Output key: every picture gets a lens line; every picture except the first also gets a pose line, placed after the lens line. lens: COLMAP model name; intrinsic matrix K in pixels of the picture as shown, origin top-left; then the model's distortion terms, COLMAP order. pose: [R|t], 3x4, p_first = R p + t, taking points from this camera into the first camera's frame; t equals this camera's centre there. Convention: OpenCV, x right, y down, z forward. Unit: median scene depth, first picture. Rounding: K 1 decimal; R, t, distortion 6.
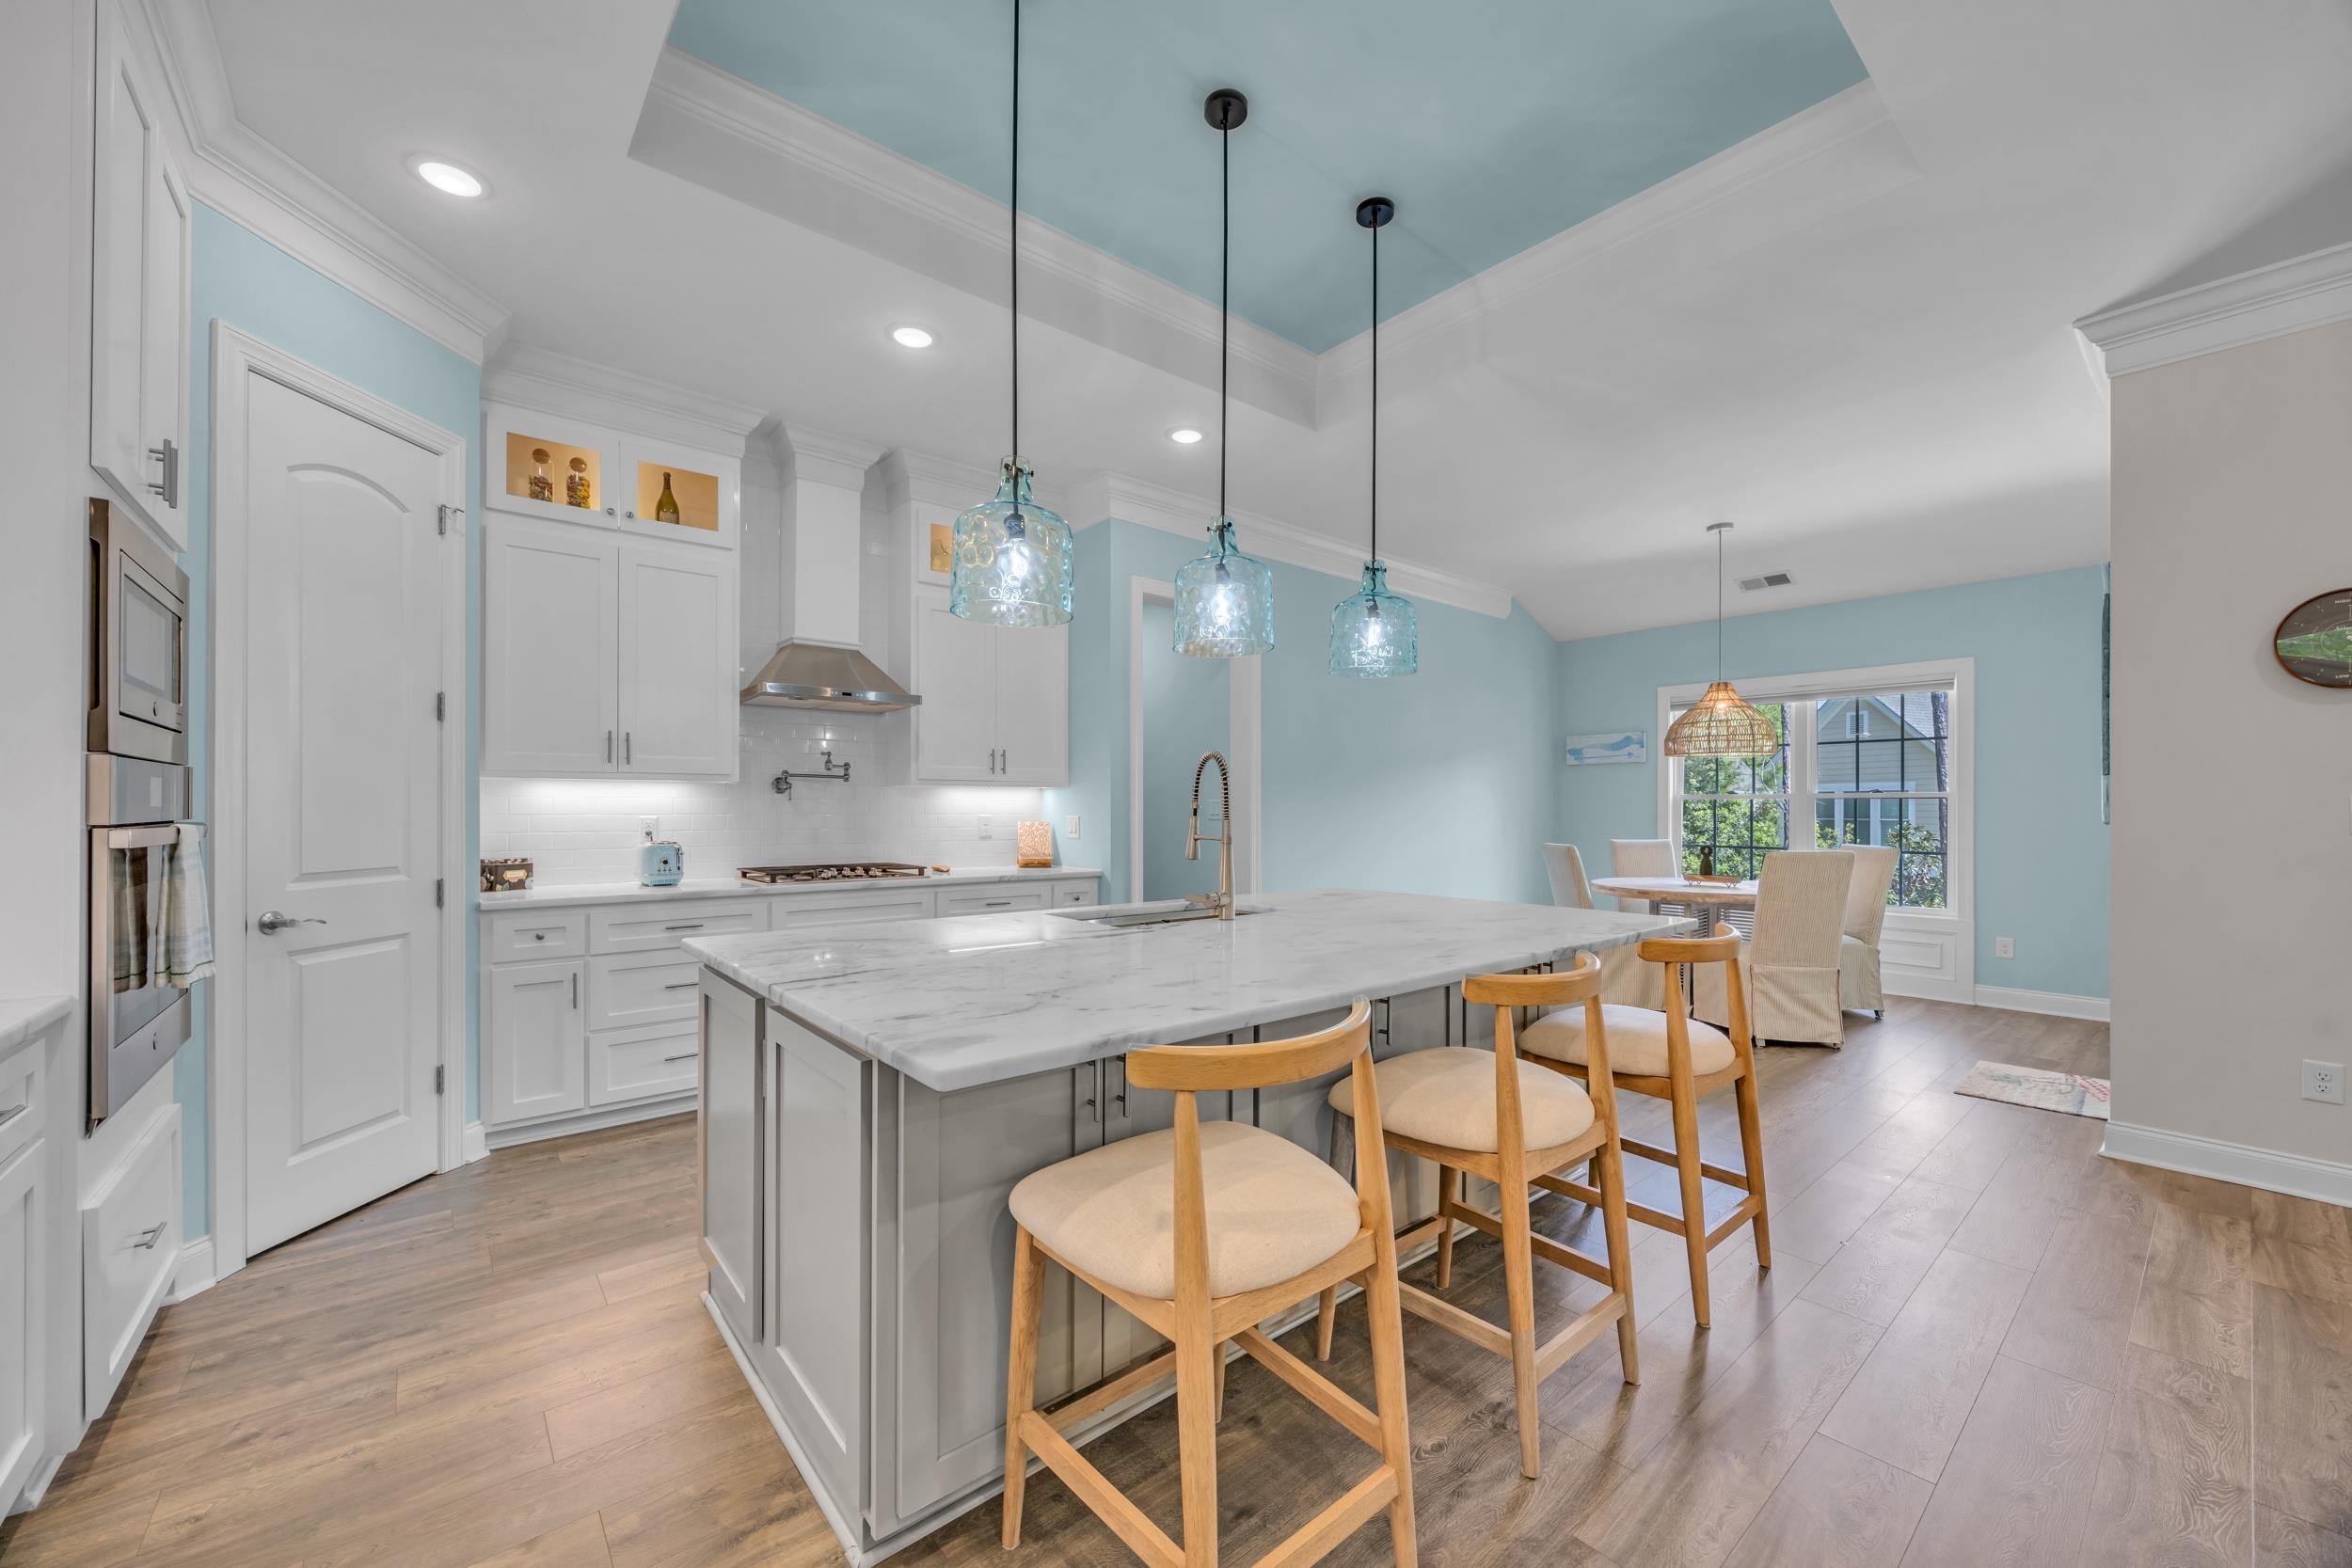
lens RADIAL K [[901.7, 0, 1168.1], [0, 901.7, 803.9], [0, 0, 1]] dist [-0.009174, 0.000070]
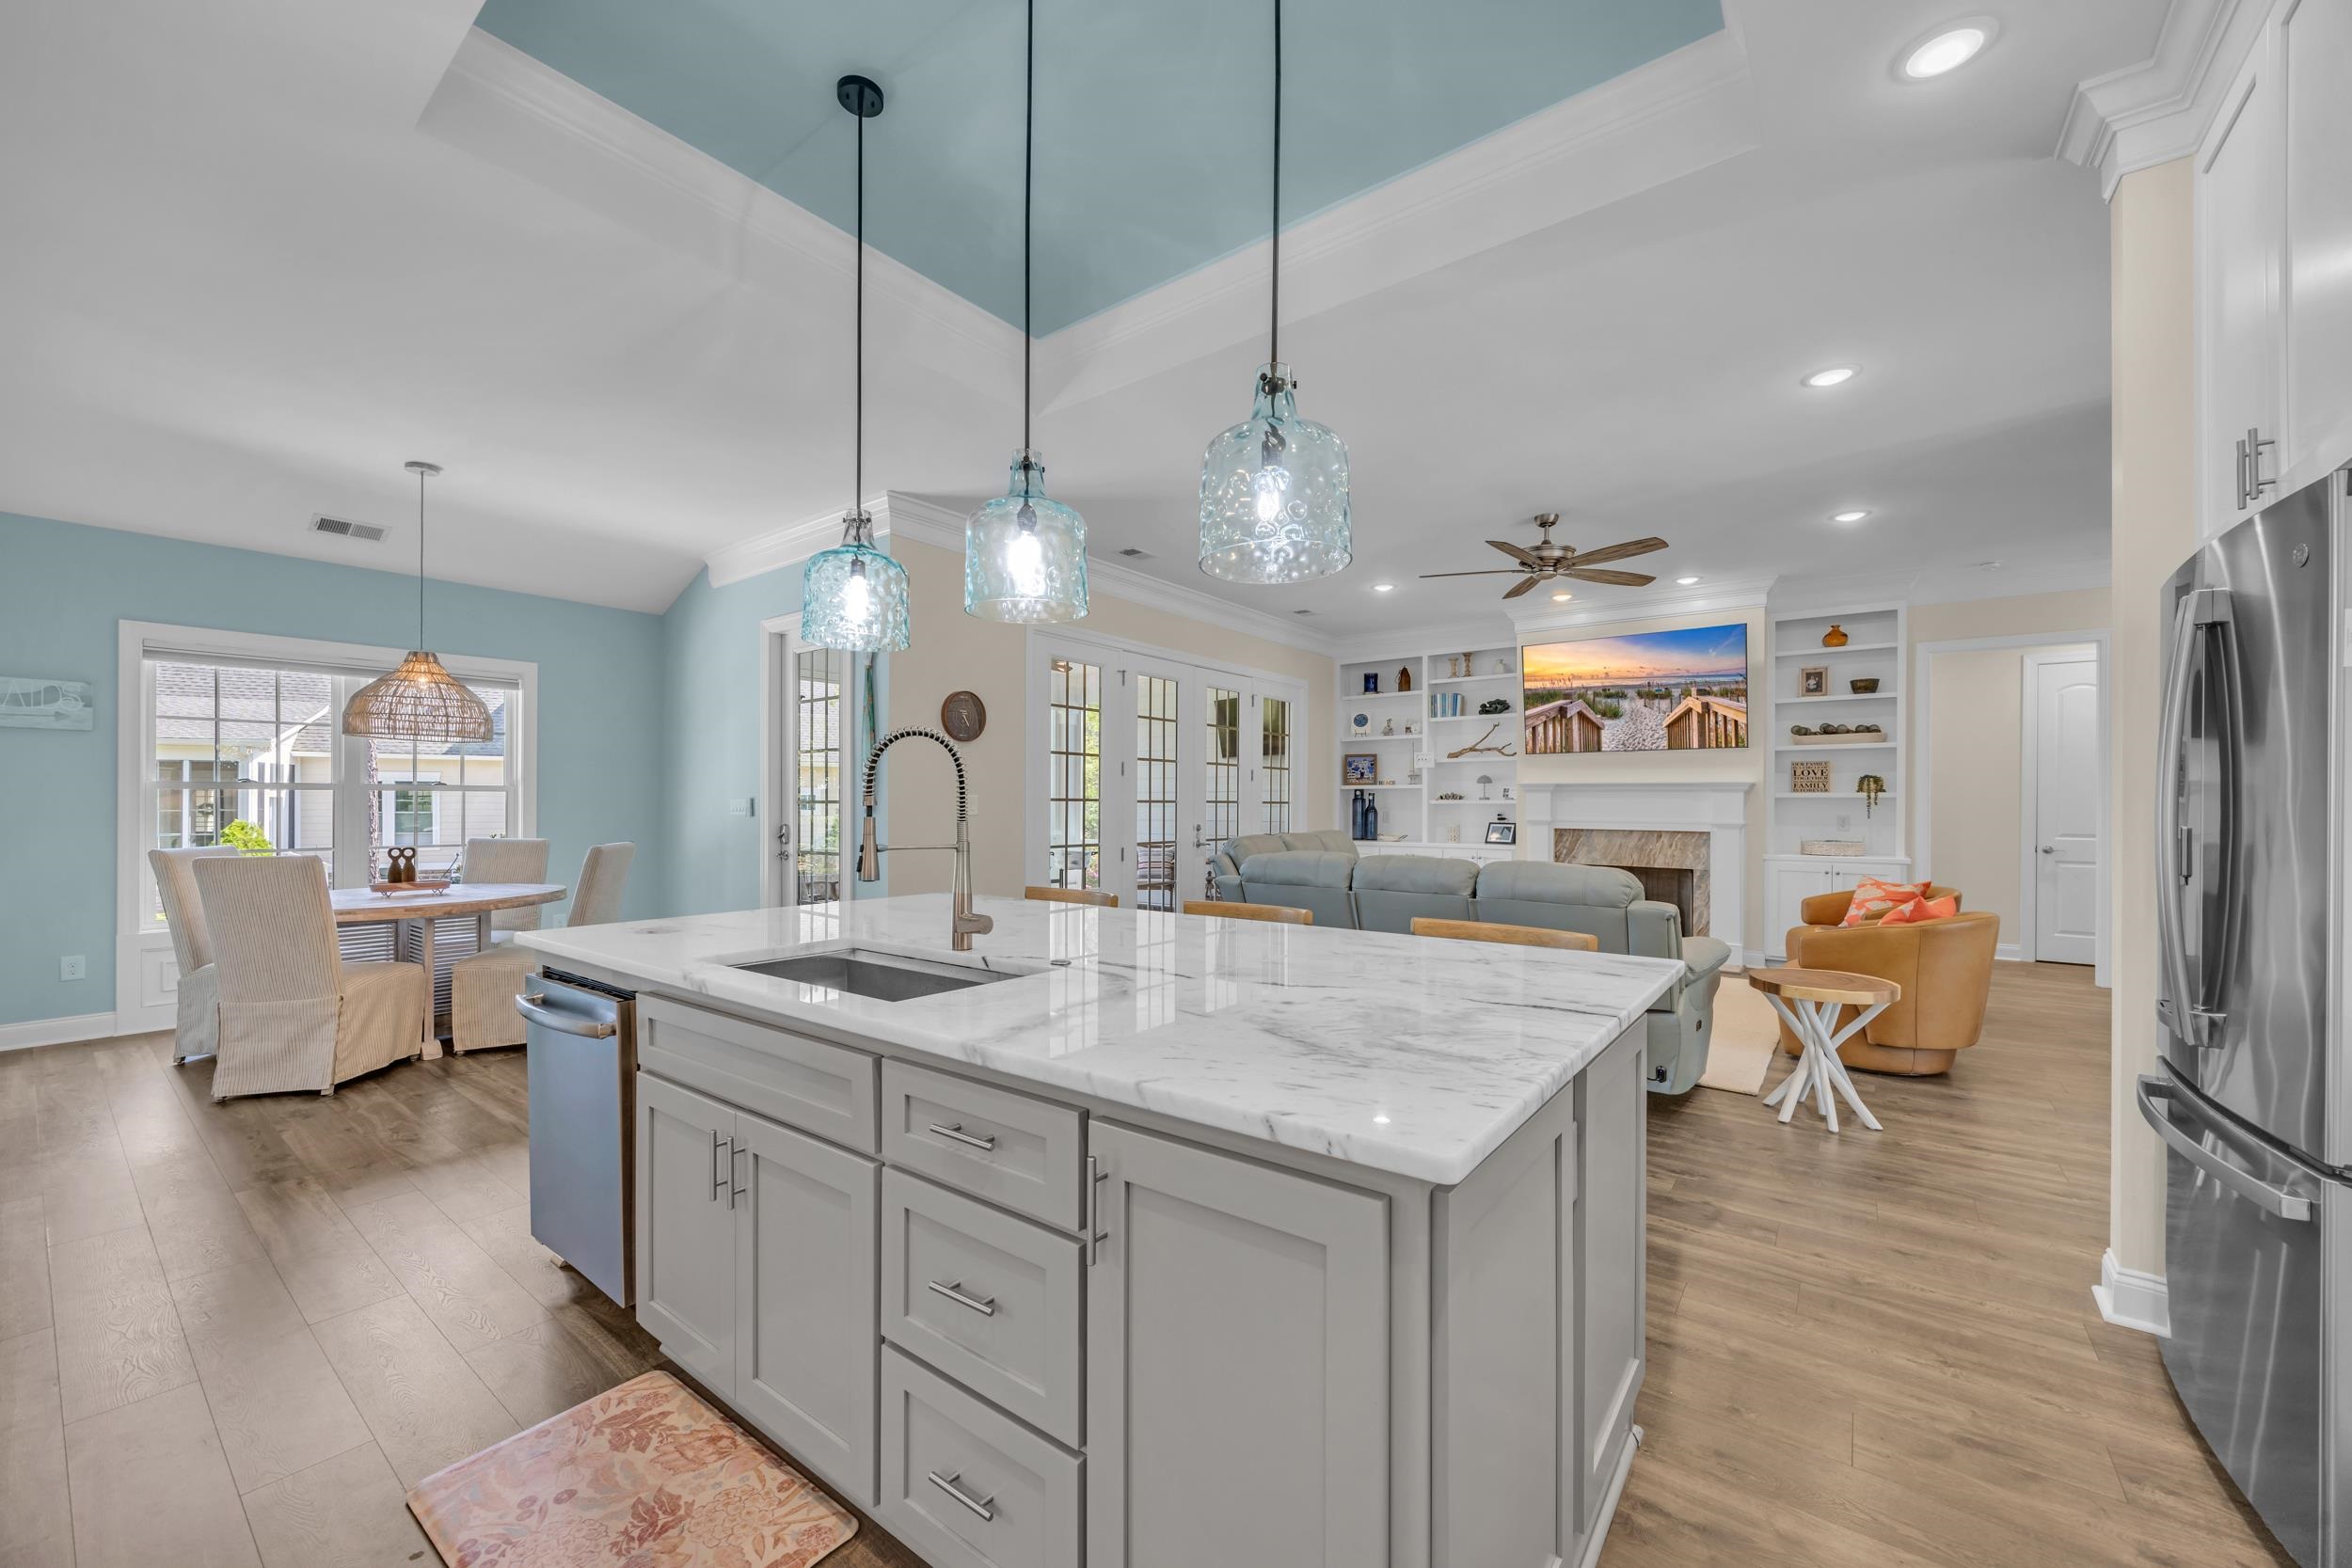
lens RADIAL K [[897.6, 0, 1174.0], [0, 897.6, 799.8], [0, 0, 1]] dist [0.000287, -0.000054]
pose [[-0.218623, 0.000176, 0.975809, -0.523233], [-0.008063, 0.999966, -0.001986, -0.000505], [-0.975776, -0.008302, -0.218614, 0.707004]]
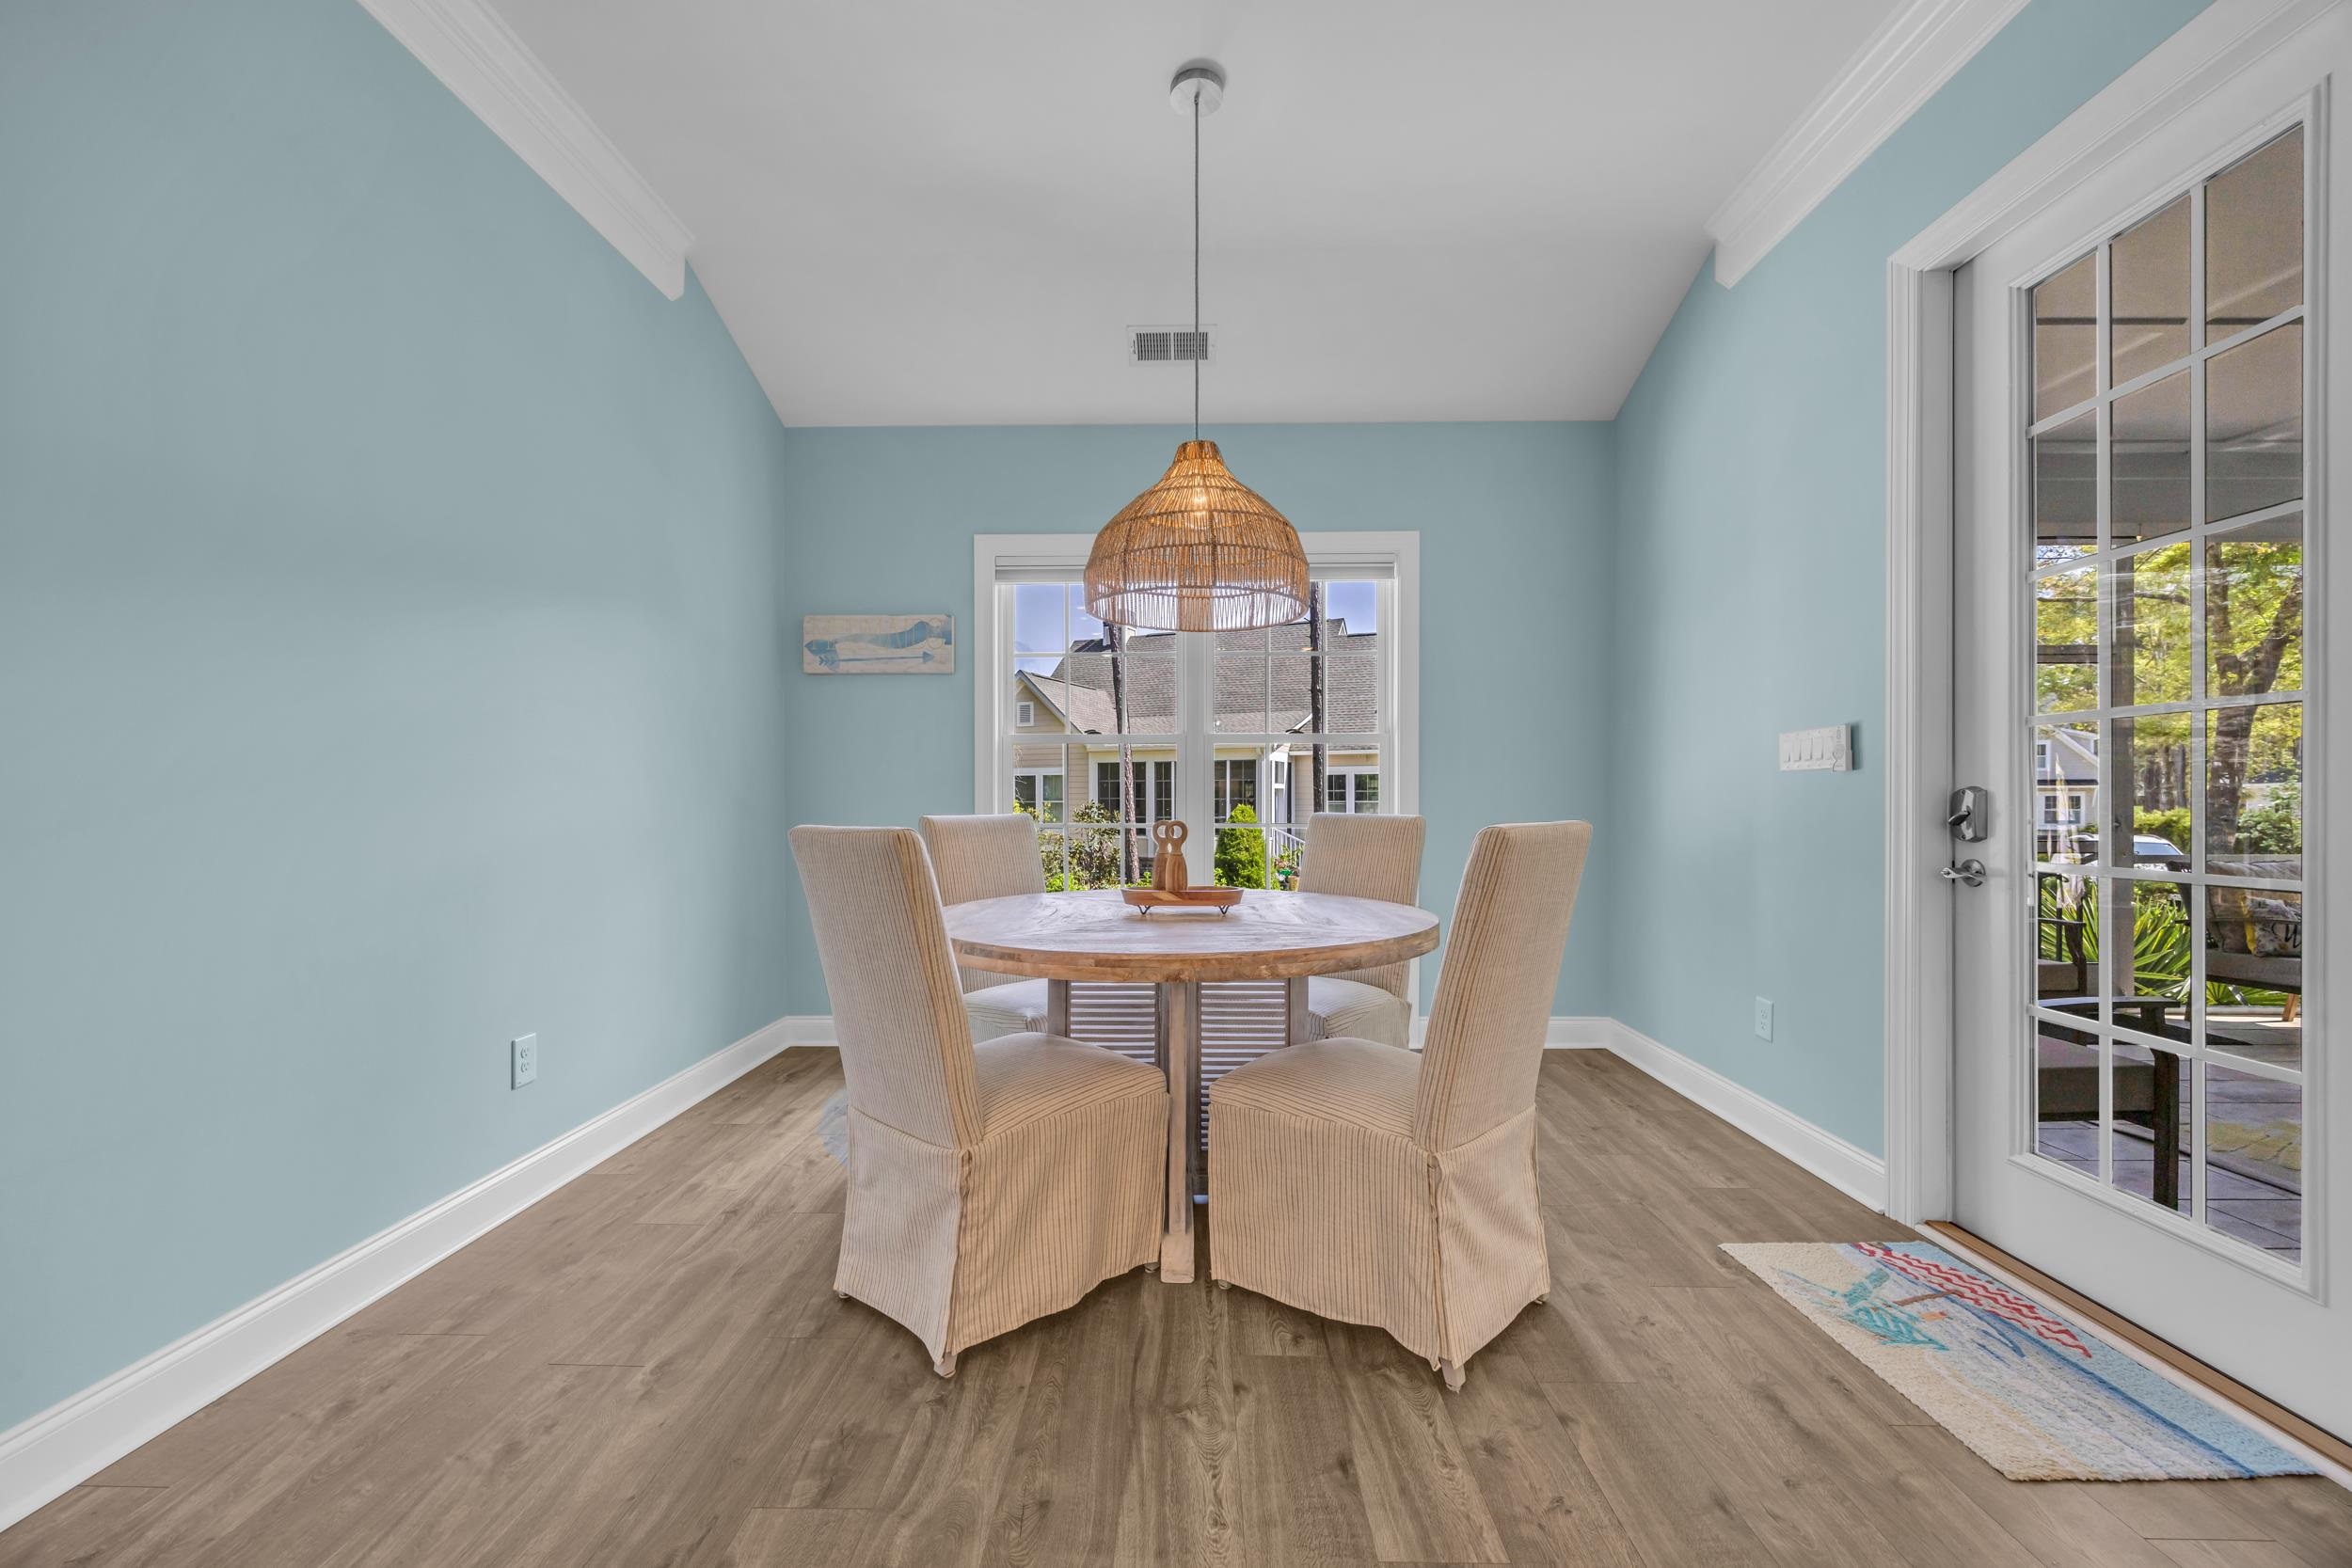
lens RADIAL K [[908.0, 0, 1159.5], [0, 908.0, 800.5], [0, 0, 1]] dist [-0.000775, 0.000078]
pose [[0.663712, -0.005132, 0.747970, 0.387826], [-0.001698, 0.999964, 0.008368, 0.048537], [-0.747986, -0.006824, 0.663680, 1.029864]]
